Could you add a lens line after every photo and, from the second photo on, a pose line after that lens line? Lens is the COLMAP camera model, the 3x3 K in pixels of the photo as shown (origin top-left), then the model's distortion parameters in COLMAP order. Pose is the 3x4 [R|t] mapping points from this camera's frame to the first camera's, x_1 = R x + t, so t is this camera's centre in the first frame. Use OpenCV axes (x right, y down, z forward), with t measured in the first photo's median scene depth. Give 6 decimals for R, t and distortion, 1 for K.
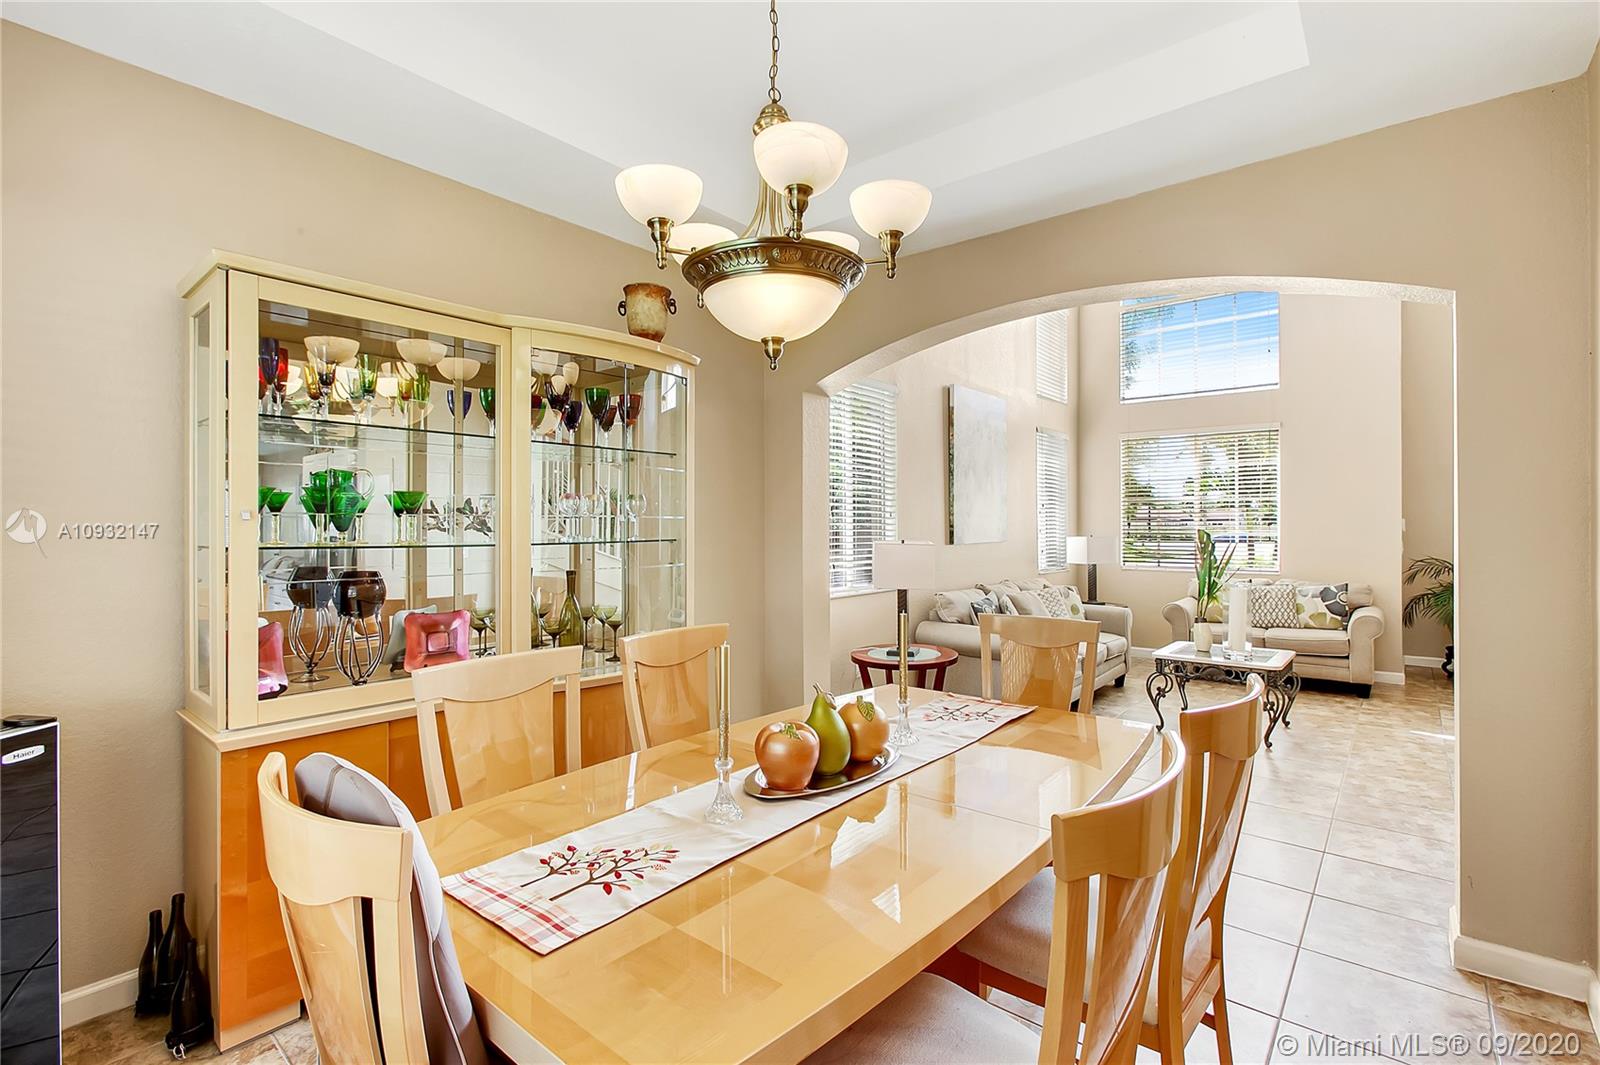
lens RADIAL K [[726.1, 0, 803.8], [0, 726.1, 532.0], [0, 0, 1]] dist [-0.010243, 0.000755]
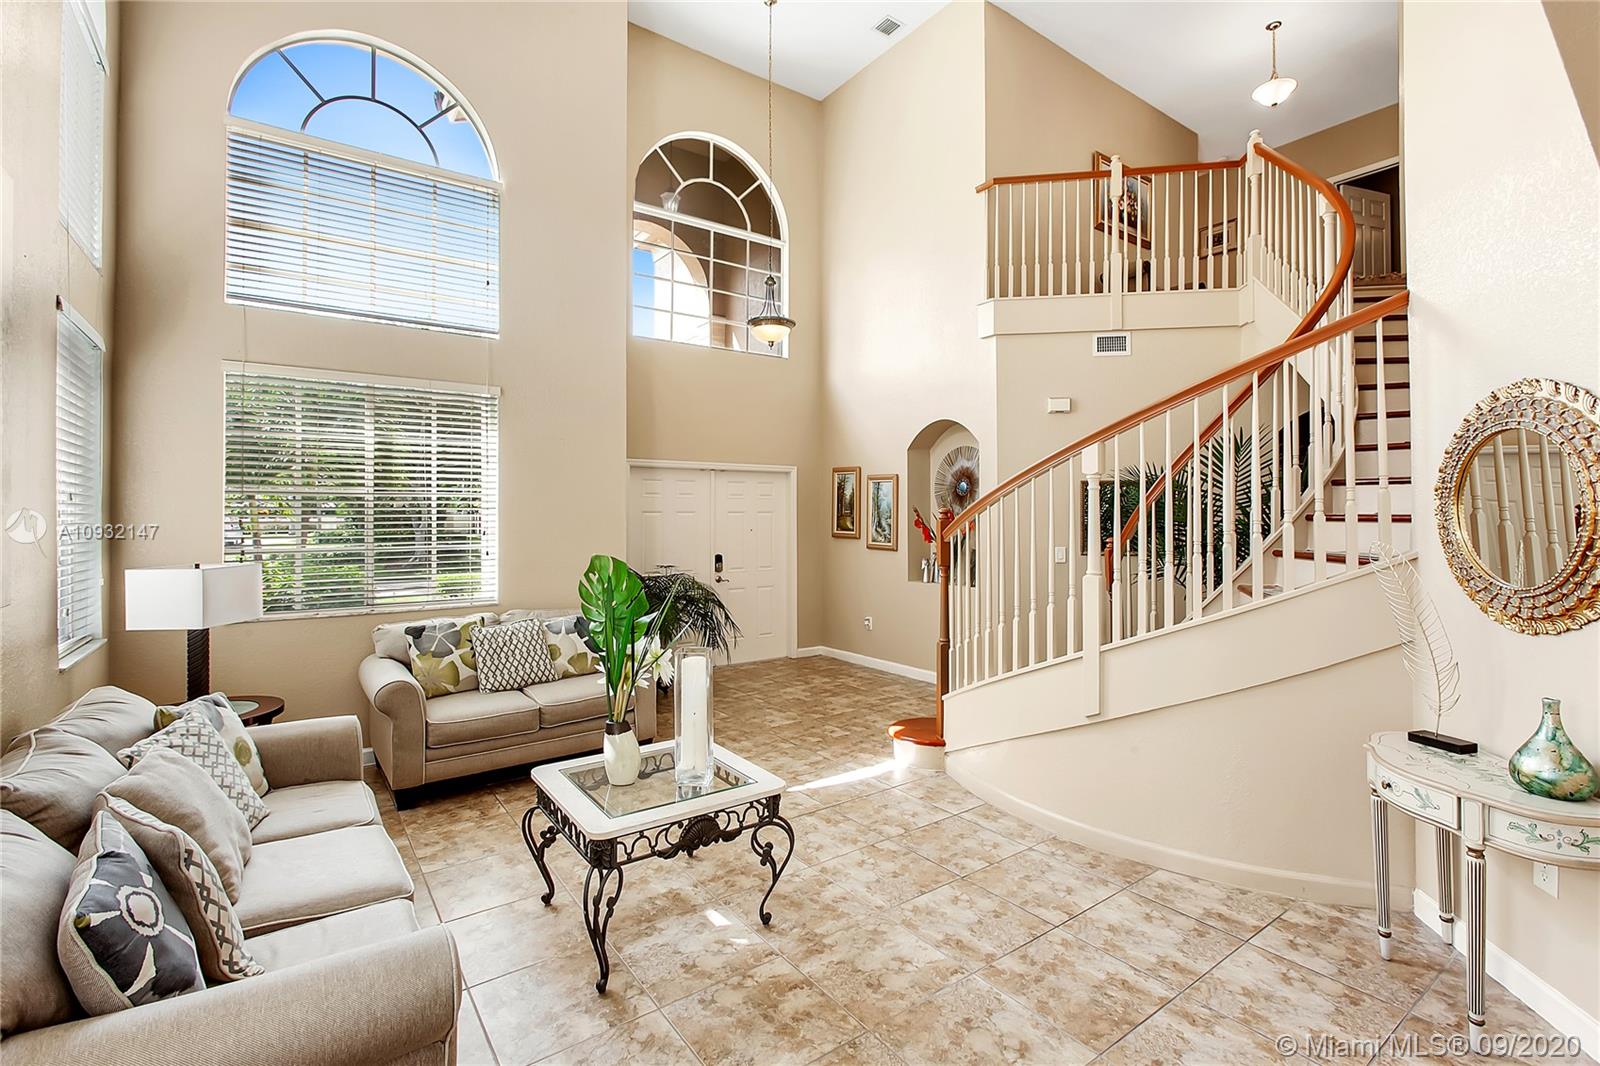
lens RADIAL K [[726.1, 0, 802.8], [0, 726.1, 506.1], [0, 0, 1]] dist [-0.010243, 0.000755]
pose [[0.245913, 0.013287, 0.969201, 0.047479], [0.004669, 0.999878, -0.014893, -0.027594], [-0.969281, 0.008188, 0.245821, 0.598224]]
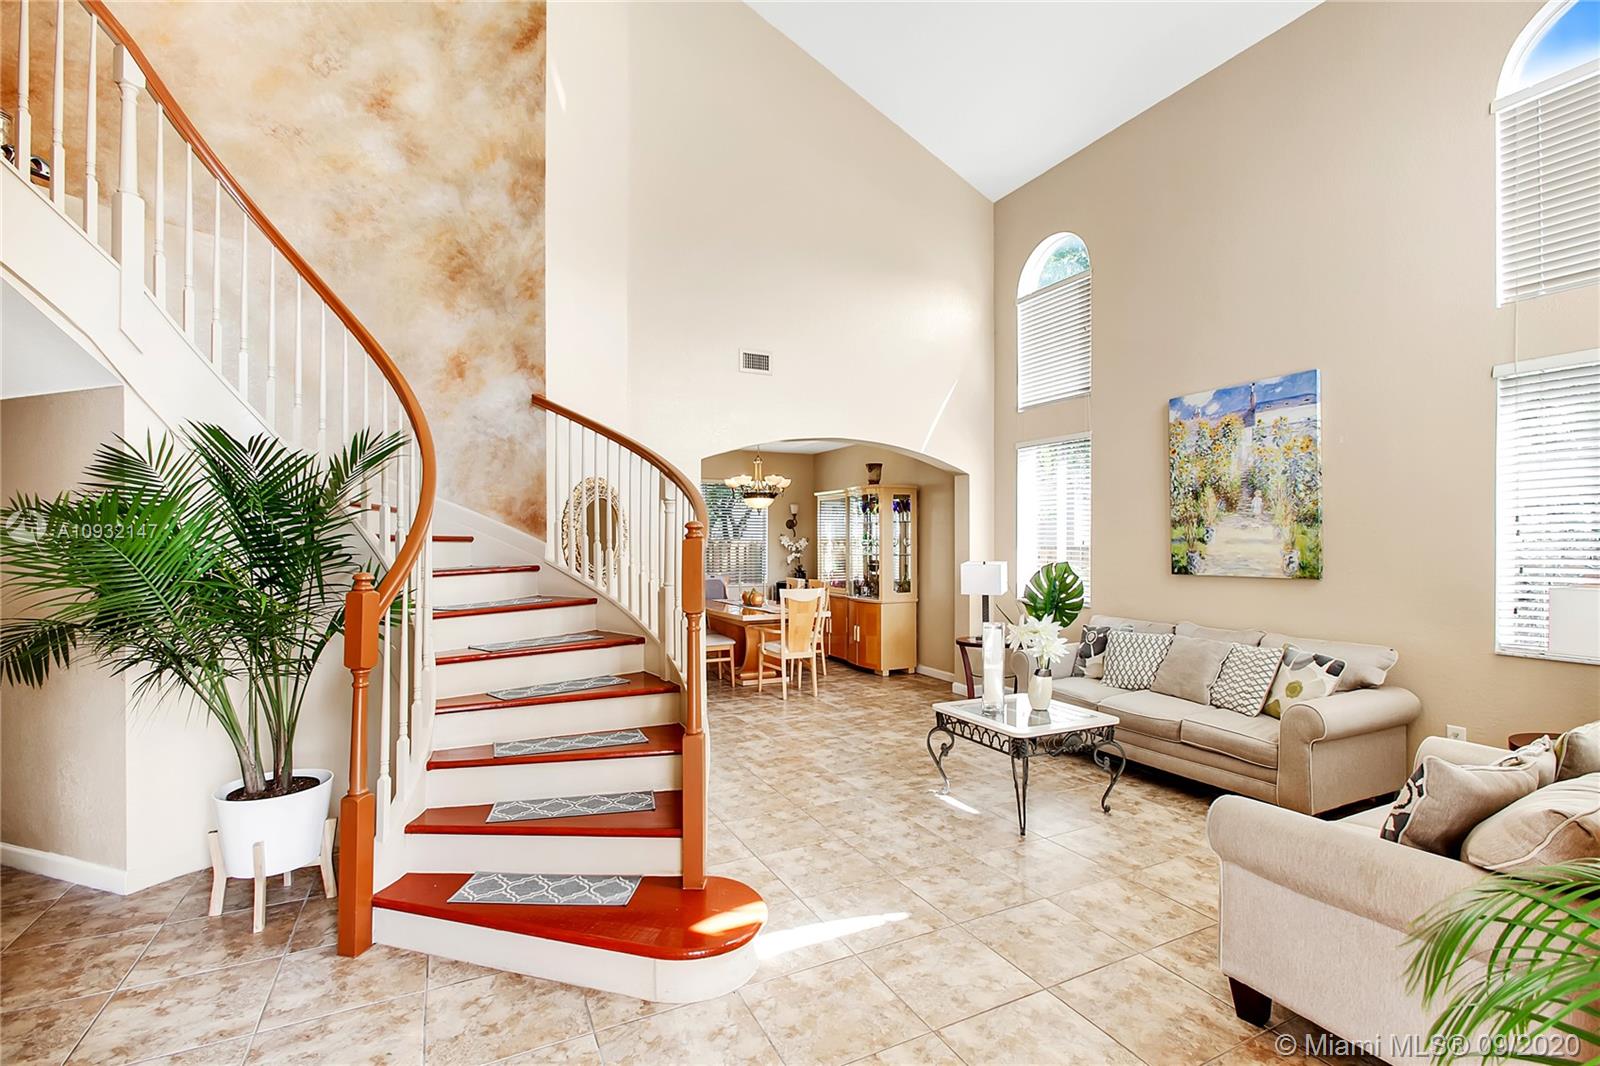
lens RADIAL K [[726.1, 0, 817.1], [0, 726.1, 542.7], [0, 0, 1]] dist [-0.010243, 0.000755]
pose [[-0.380331, 0.004769, -0.924838, 1.150384], [0.001266, 0.999988, 0.004636, -0.023069], [0.924850, 0.000592, -0.380333, 0.877869]]
